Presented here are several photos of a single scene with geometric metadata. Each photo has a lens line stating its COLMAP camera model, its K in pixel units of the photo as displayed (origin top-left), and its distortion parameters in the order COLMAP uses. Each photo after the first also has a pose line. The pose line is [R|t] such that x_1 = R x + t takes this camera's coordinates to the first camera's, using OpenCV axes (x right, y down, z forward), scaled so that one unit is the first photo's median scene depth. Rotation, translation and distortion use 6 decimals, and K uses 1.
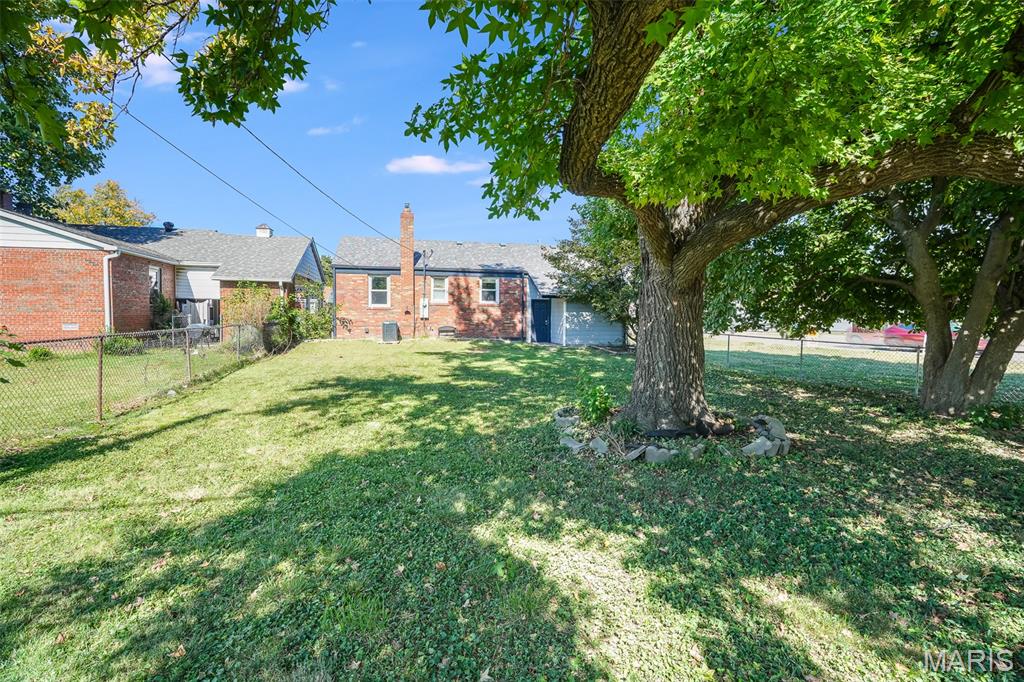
lens RADIAL K [[465.2, 0, 506.3], [0, 465.2, 337.9], [0, 0, 1]] dist [-0.015413, 0.006944]
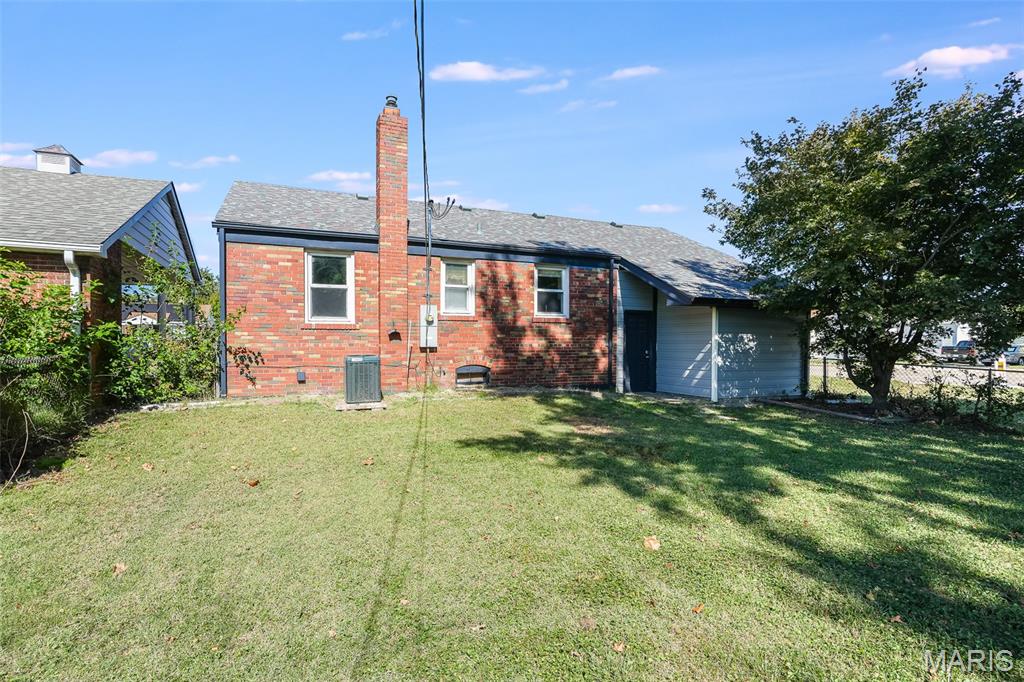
lens RADIAL K [[501.9, 0, 485.3], [0, 501.9, 353.6], [0, 0, 1]] dist [-0.011410, 0.000991]
pose [[0.988939, -0.008985, 0.148048, -0.200264], [0.012845, 0.999602, -0.025136, -0.023864], [-0.147764, 0.026760, 0.988661, 0.512950]]
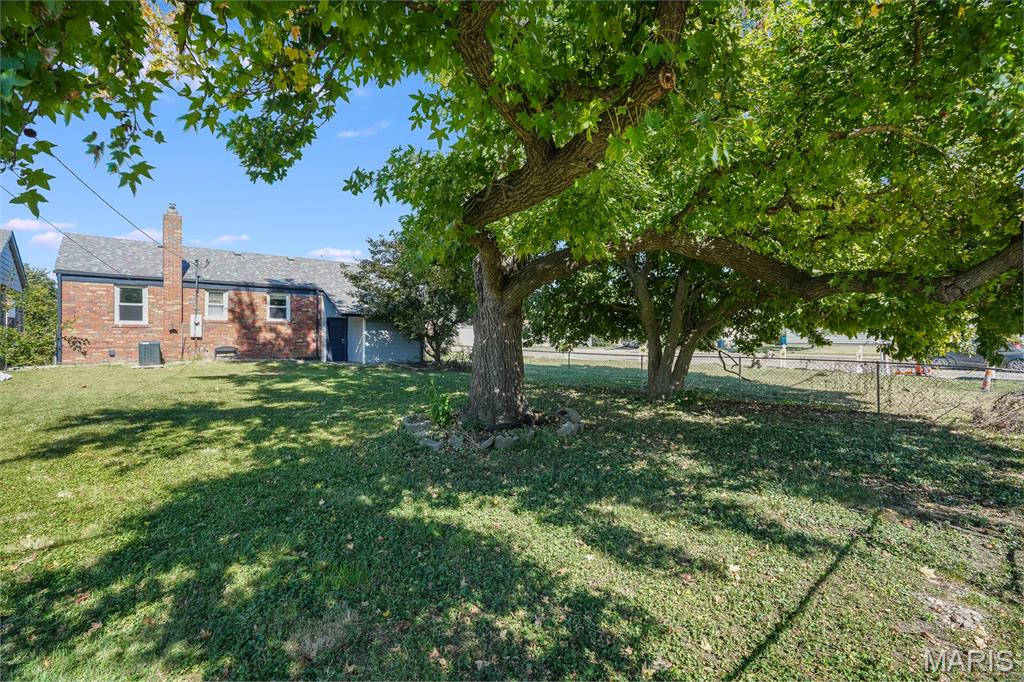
lens RADIAL K [[465.2, 0, 514.8], [0, 465.2, 339.3], [0, 0, 1]] dist [-0.015413, 0.006944]
pose [[0.883582, -0.008690, 0.468195, -0.057070], [0.025417, 0.999244, -0.029419, 0.001326], [-0.467585, 0.037894, 0.883135, -0.038072]]
